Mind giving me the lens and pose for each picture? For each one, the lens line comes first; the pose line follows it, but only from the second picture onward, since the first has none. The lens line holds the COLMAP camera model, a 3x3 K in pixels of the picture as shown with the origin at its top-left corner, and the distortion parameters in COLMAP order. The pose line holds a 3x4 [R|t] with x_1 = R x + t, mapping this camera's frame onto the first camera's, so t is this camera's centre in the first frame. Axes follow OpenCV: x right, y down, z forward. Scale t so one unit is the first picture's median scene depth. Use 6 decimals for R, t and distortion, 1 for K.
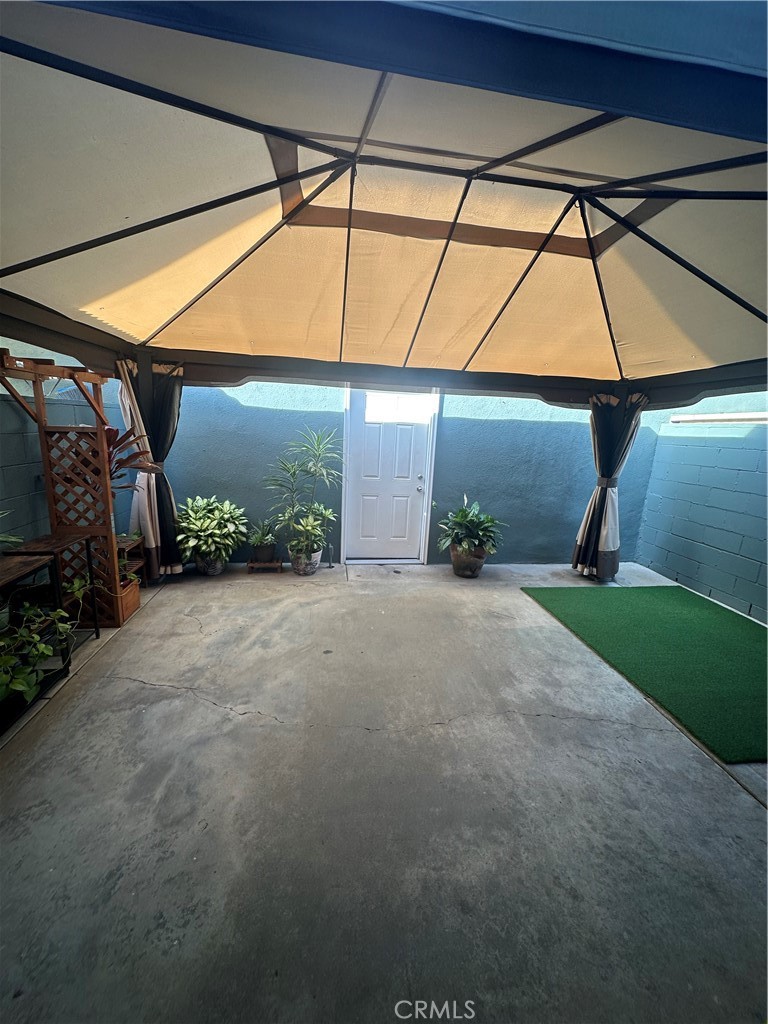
lens RADIAL K [[409.2, 0, 385.0], [0, 409.2, 515.3], [0, 0, 1]] dist [-0.000365, -0.000008]
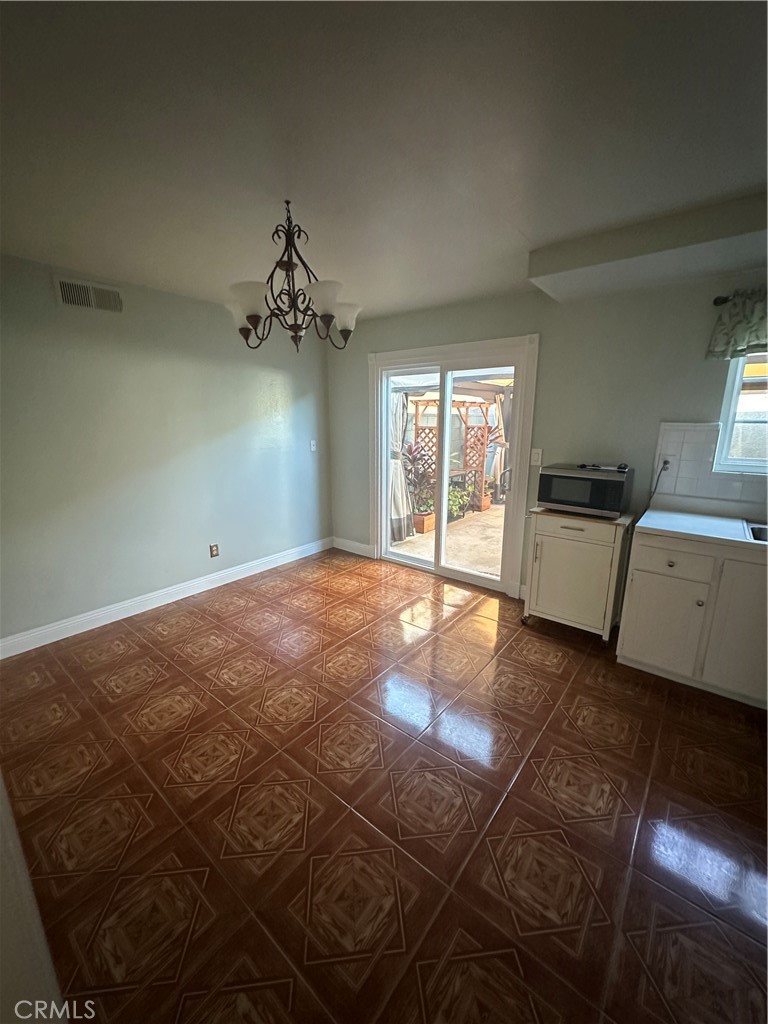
lens RADIAL K [[409.2, 0, 383.1], [0, 409.2, 511.4], [0, 0, 1]] dist [-0.000365, -0.000008]
pose [[0.683159, 0.114749, -0.721198, 0.667238], [-0.123556, 0.991502, 0.040717, 0.257679], [0.719742, 0.061292, 0.691531, -1.042642]]
